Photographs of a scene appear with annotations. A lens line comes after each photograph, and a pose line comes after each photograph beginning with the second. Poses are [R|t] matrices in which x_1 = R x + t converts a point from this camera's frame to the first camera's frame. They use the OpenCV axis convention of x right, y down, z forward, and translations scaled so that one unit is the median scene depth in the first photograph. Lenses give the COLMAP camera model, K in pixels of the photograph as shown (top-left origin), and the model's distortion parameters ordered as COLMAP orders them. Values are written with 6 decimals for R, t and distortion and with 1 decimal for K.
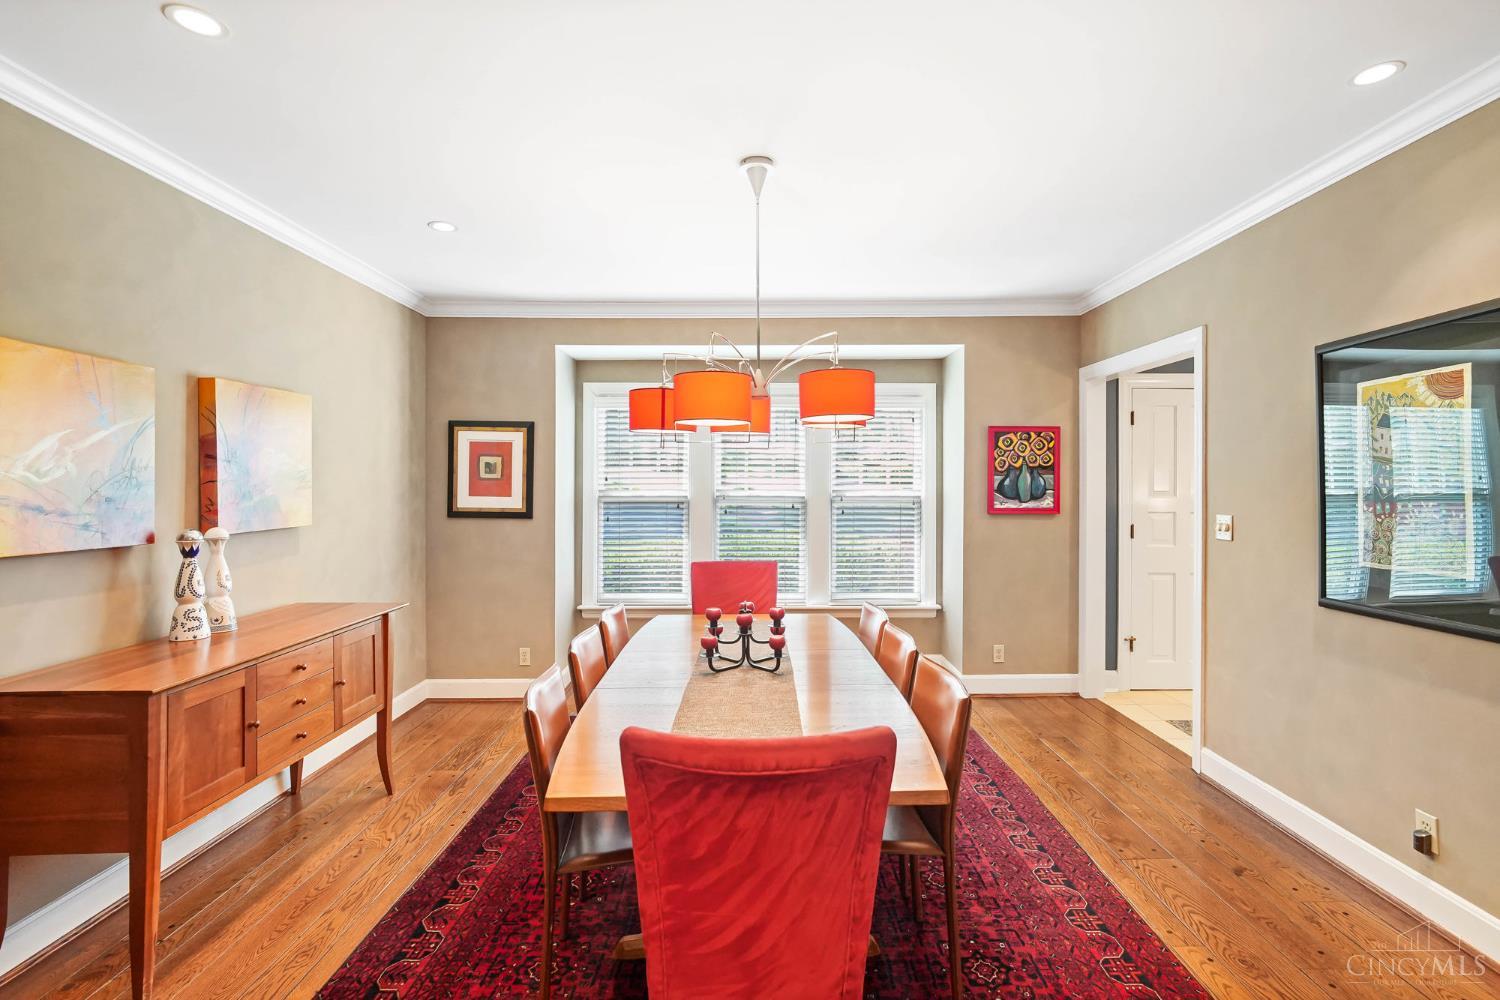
lens RADIAL K [[720.2, 0, 747.6], [0, 720.2, 485.6], [0, 0, 1]] dist [-0.022522, 0.008903]
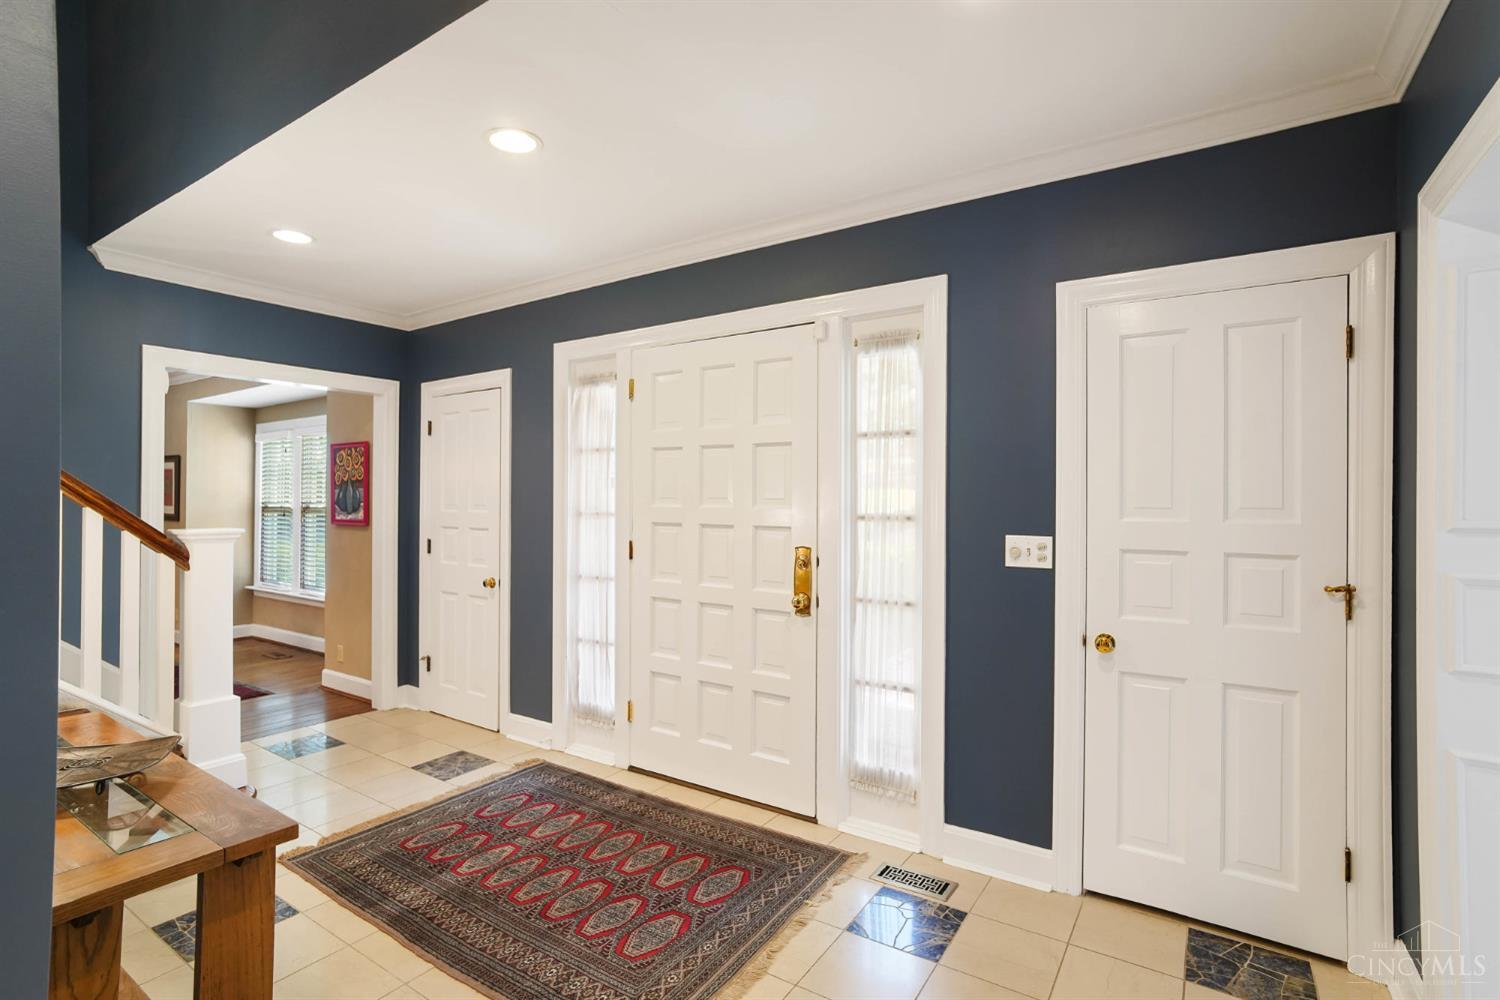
lens RADIAL K [[720.2, 0, 750.9], [0, 720.2, 487.6], [0, 0, 1]] dist [-0.022522, 0.008903]
pose [[0.818500, -0.008362, -0.574445, 2.481477], [-0.001394, 0.999862, -0.016541, 0.001112], [0.574504, 0.014340, 0.818376, 0.784129]]
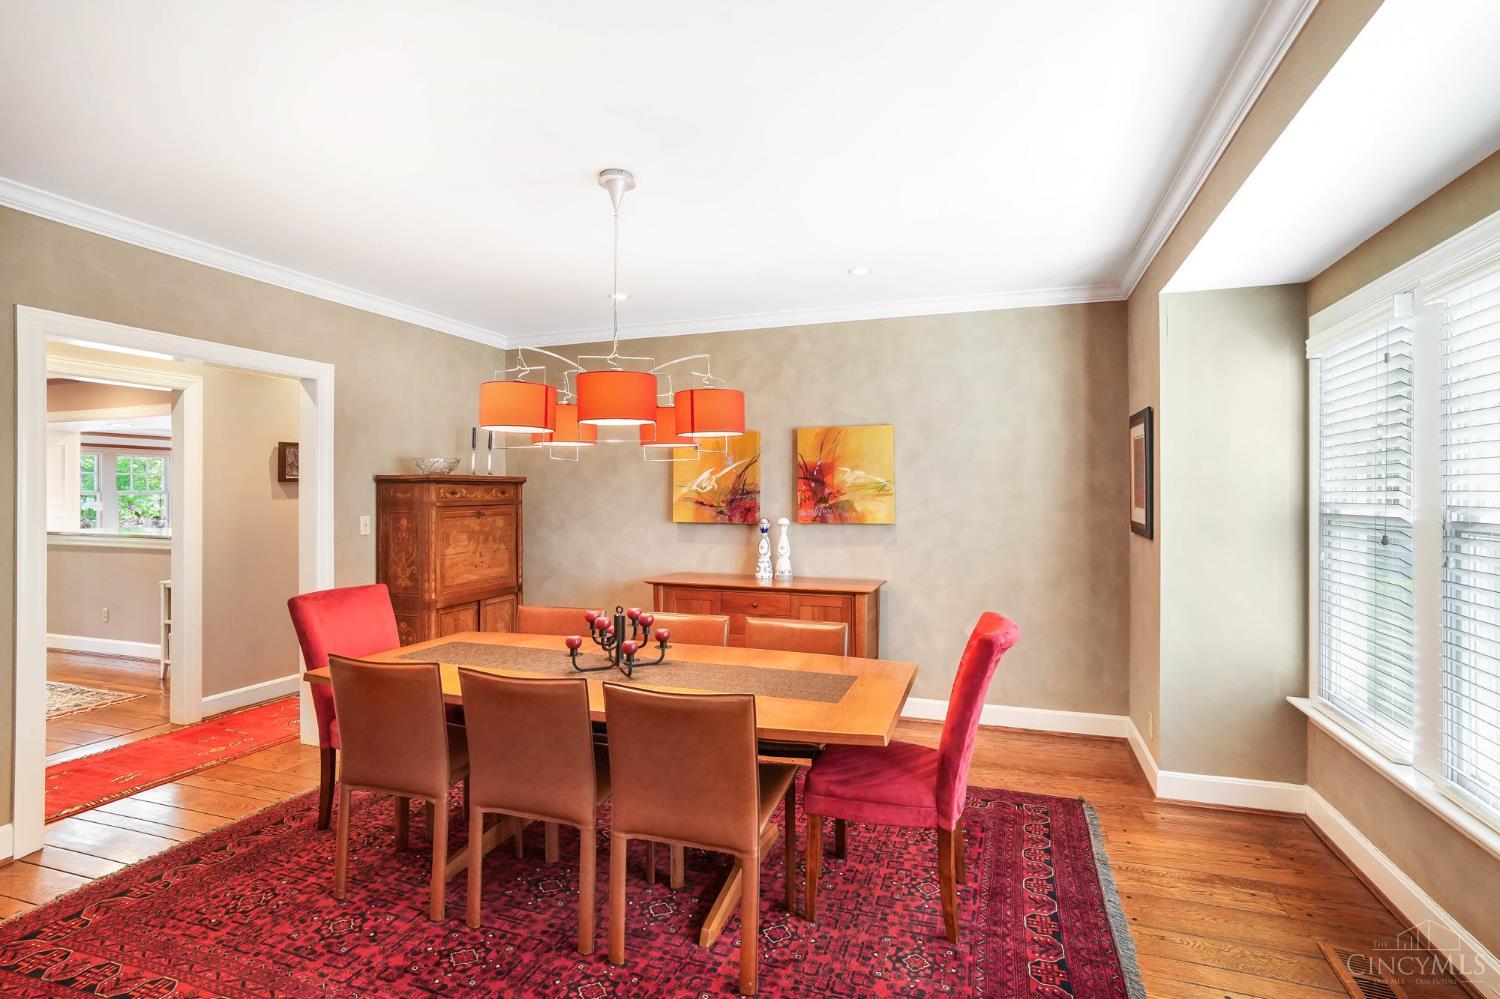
lens RADIAL K [[720.2, 0, 747.2], [0, 720.2, 496.5], [0, 0, 1]] dist [-0.022522, 0.008903]
pose [[-0.344197, -0.014359, -0.938788, 0.844812], [-0.010832, 0.999877, -0.011322, 0.026398], [0.938835, 0.006272, -0.344310, 1.435789]]
